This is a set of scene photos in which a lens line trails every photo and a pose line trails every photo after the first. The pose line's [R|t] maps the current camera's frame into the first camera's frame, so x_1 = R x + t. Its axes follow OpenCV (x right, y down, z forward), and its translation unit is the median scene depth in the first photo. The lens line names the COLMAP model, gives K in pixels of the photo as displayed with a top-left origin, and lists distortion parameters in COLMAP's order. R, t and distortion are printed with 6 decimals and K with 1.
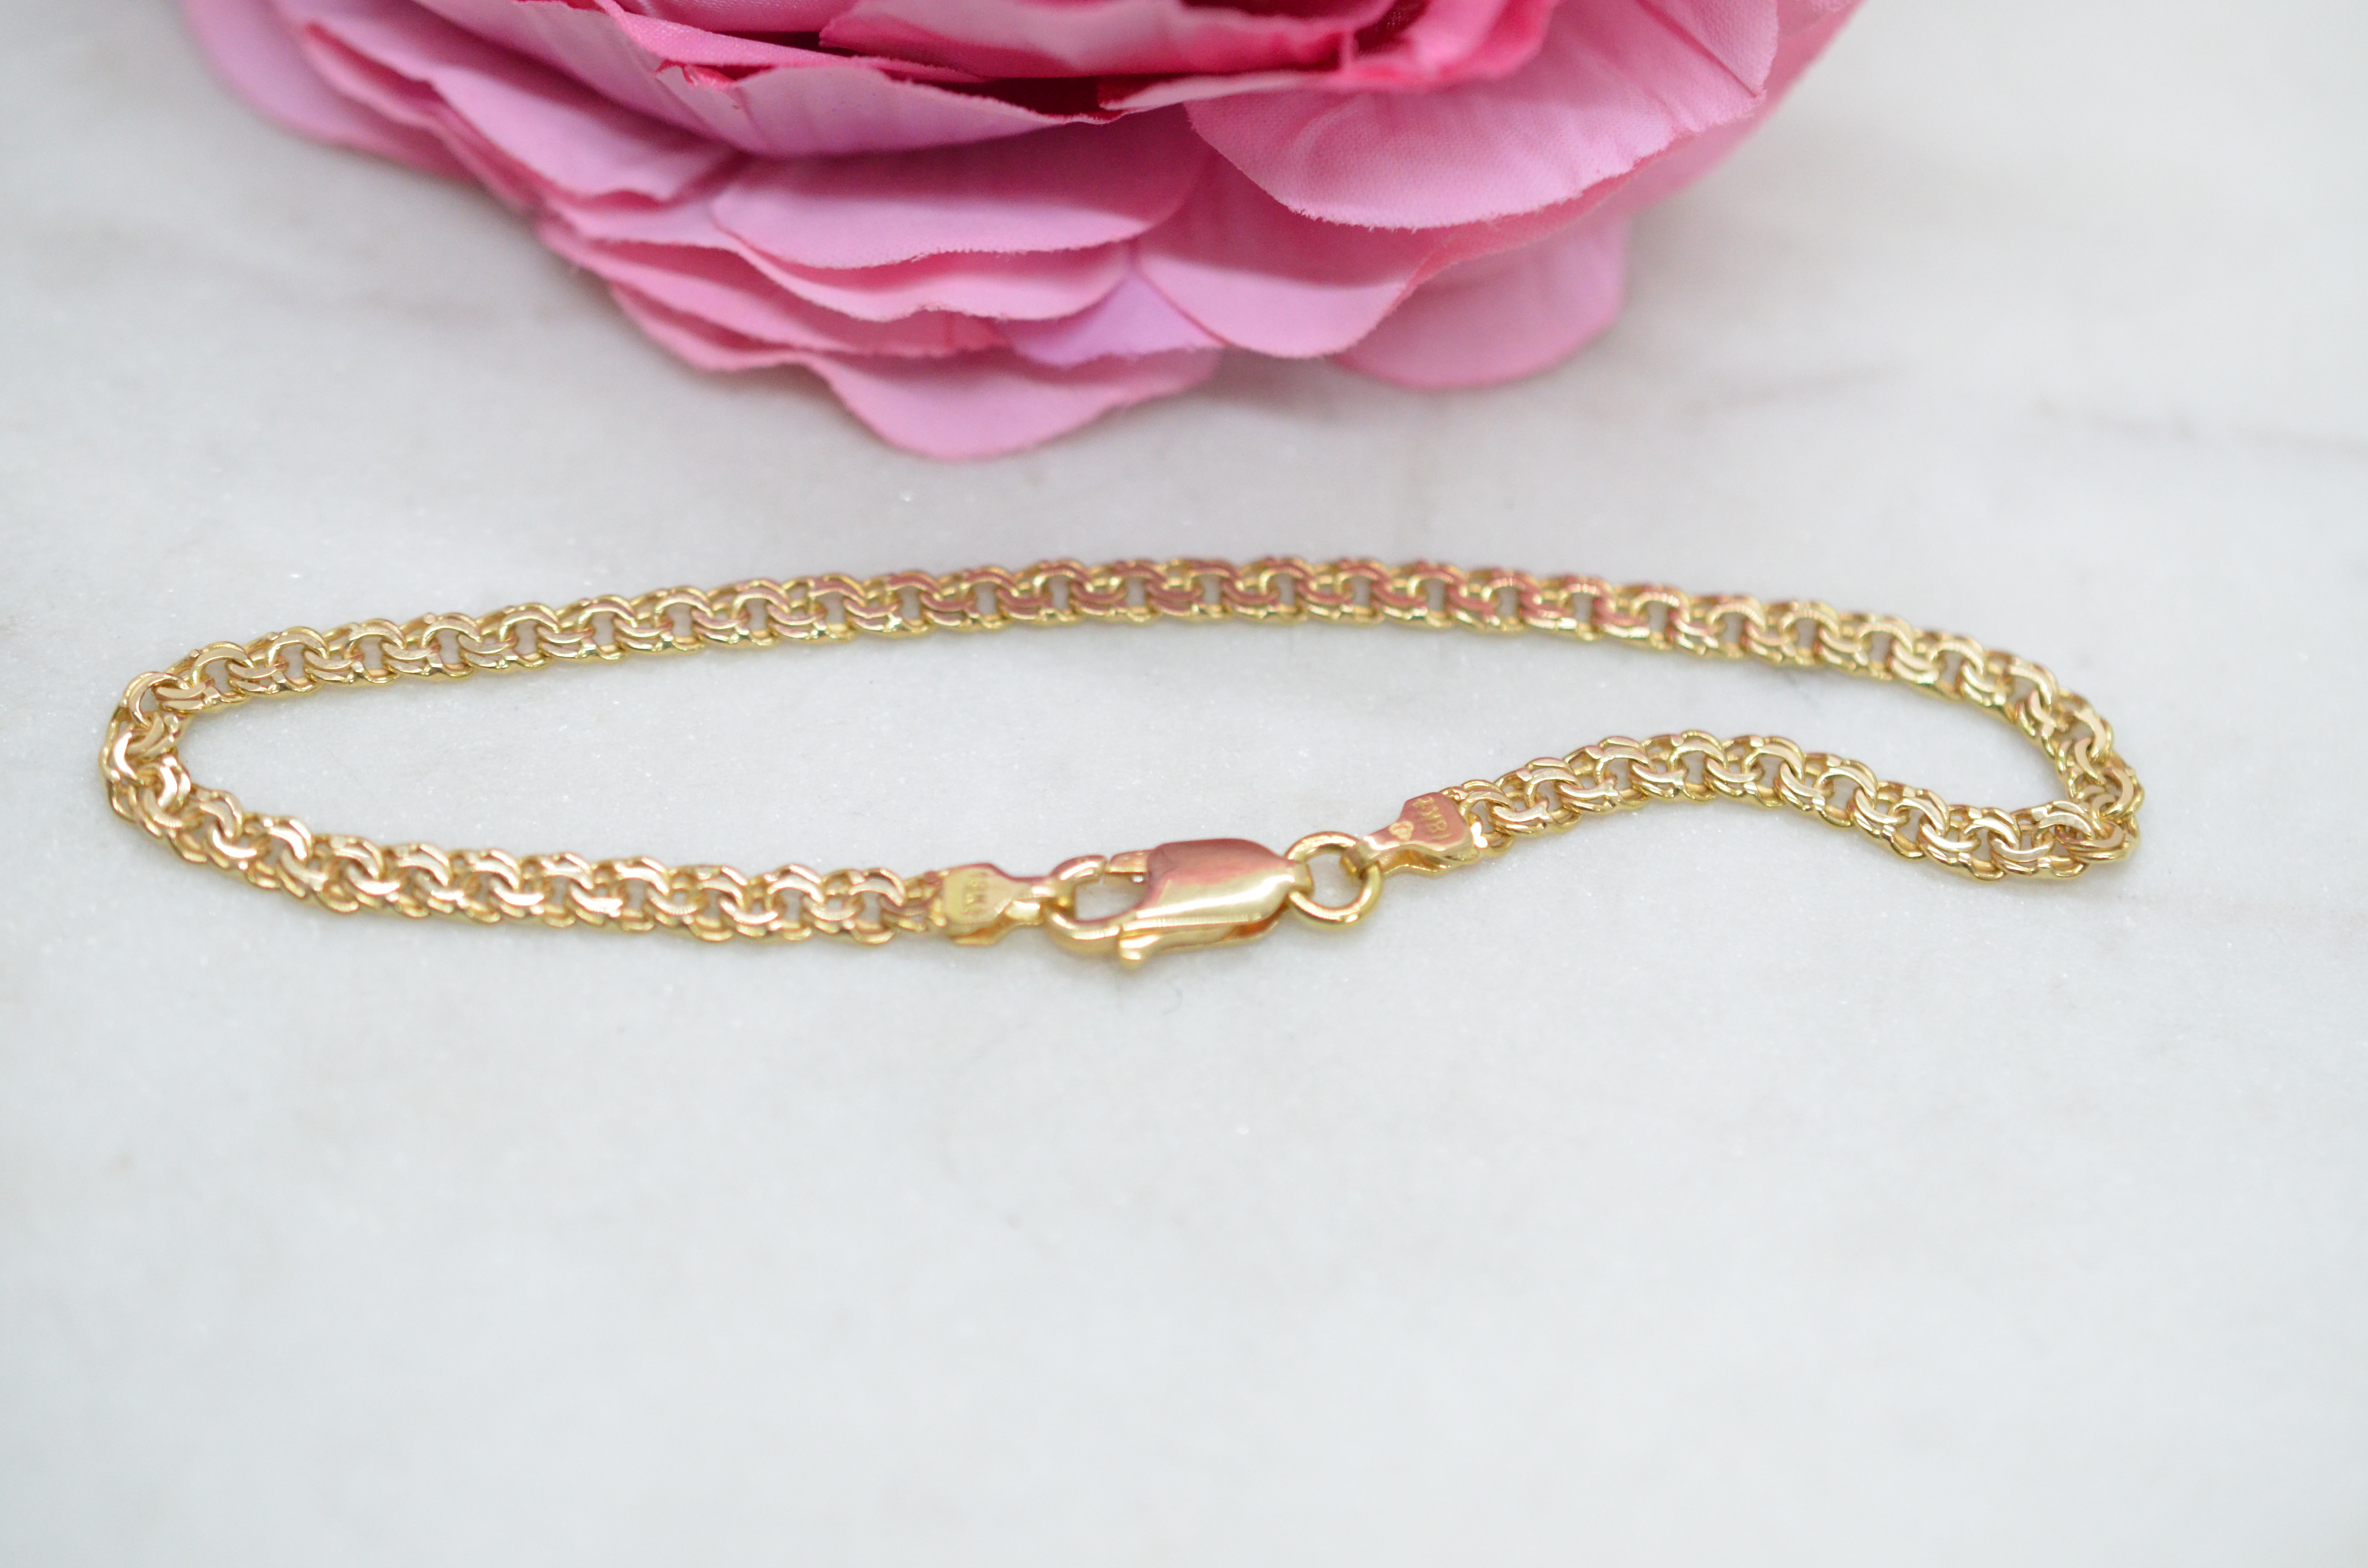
lens RADIAL K [[4068.6, 0, 1188.6], [0, 4068.6, 784.5], [0, 0, 1]] dist [0.044508, 0.000000]
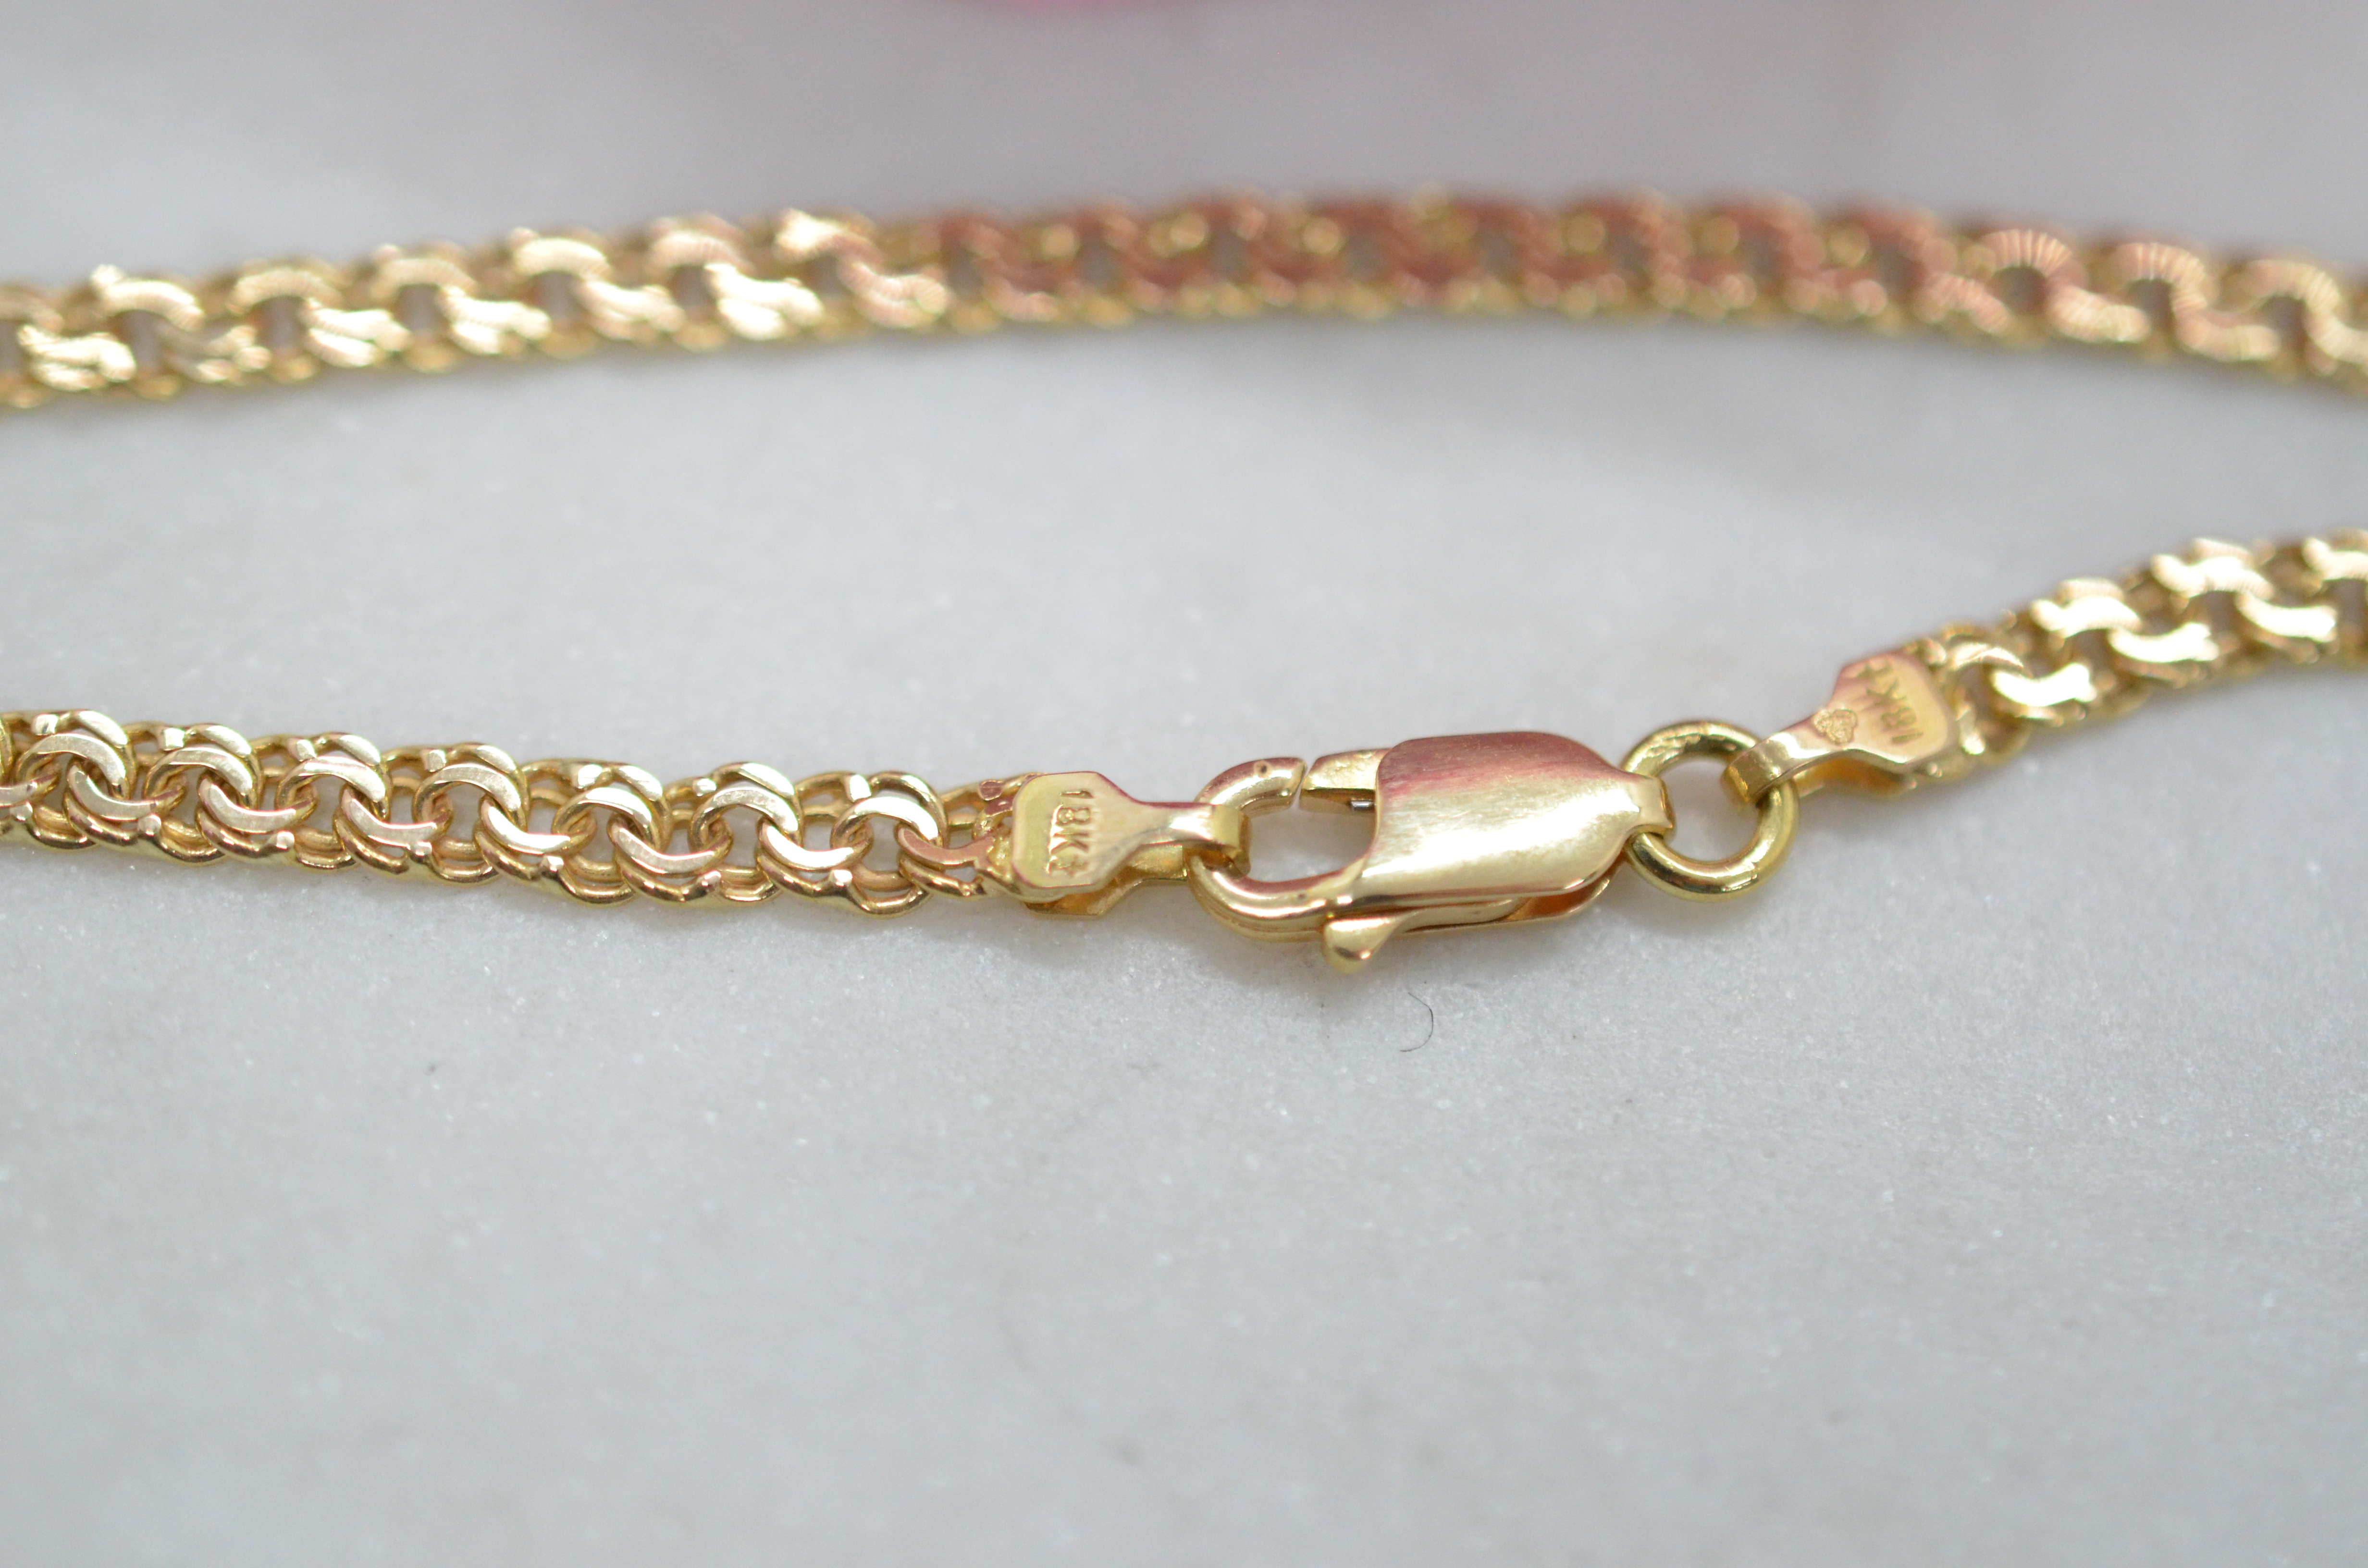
lens RADIAL K [[4068.6, 0, 1174.9], [0, 4068.6, 784.4], [0, 0, 1]] dist [0.044508, 0.000000]
pose [[0.999476, 0.026633, -0.018422, -0.027797], [-0.023256, 0.986187, 0.163995, -0.070587], [0.022535, -0.163480, 0.986289, 0.449677]]
